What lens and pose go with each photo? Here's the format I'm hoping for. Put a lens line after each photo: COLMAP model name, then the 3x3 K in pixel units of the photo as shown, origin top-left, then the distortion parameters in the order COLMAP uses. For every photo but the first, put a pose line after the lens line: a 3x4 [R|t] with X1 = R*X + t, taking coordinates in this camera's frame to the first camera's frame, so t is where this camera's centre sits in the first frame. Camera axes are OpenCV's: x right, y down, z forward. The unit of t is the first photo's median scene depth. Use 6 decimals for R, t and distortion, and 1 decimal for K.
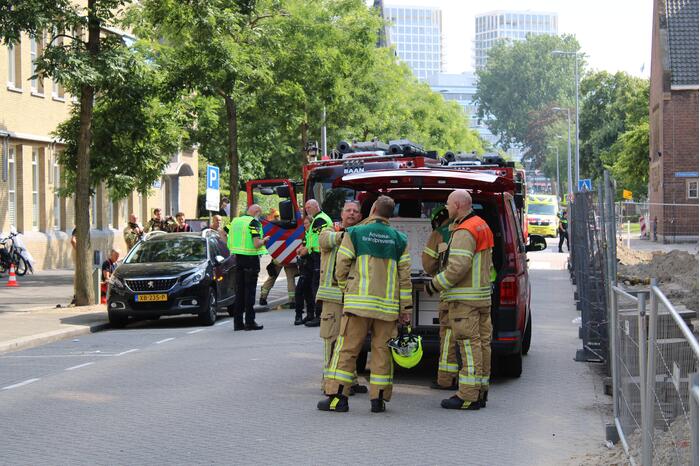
lens RADIAL K [[1517.5, 0, 350.0], [0, 1517.5, 233.0], [0, 0, 1]] dist [0.025788, 0.203996]
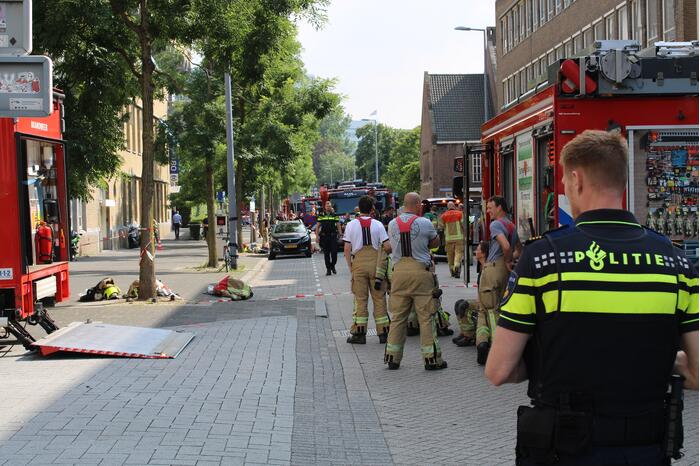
lens RADIAL K [[1240.5, 0, 333.9], [0, 1240.5, 231.9], [0, 0, 1]] dist [-0.008180, 0.103270]
pose [[0.981702, -0.018504, 0.189522, -0.195748], [0.018281, 0.999829, 0.002925, 0.006129], [-0.189544, 0.000594, 0.981872, -0.448260]]
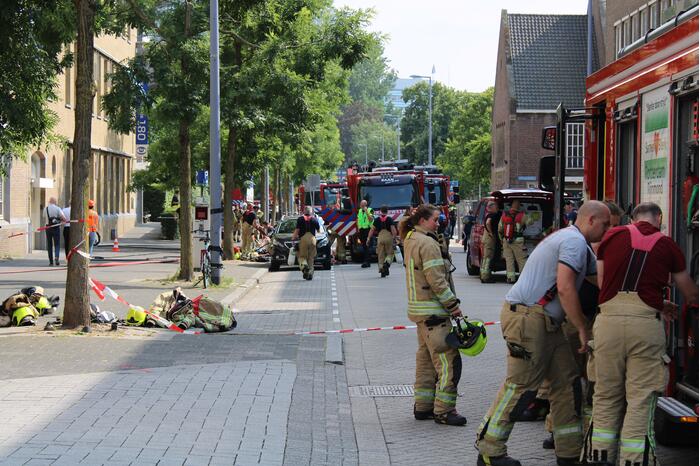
lens RADIAL K [[1715.0, 0, 350.0], [0, 1715.0, 233.0], [0, 0, 1]] dist [0.075604, 0.290396]
pose [[0.983956, 0.010722, 0.178086, -0.185940], [-0.011408, 0.999931, 0.002830, 0.005909], [-0.178044, -0.004816, 0.984011, -0.412821]]
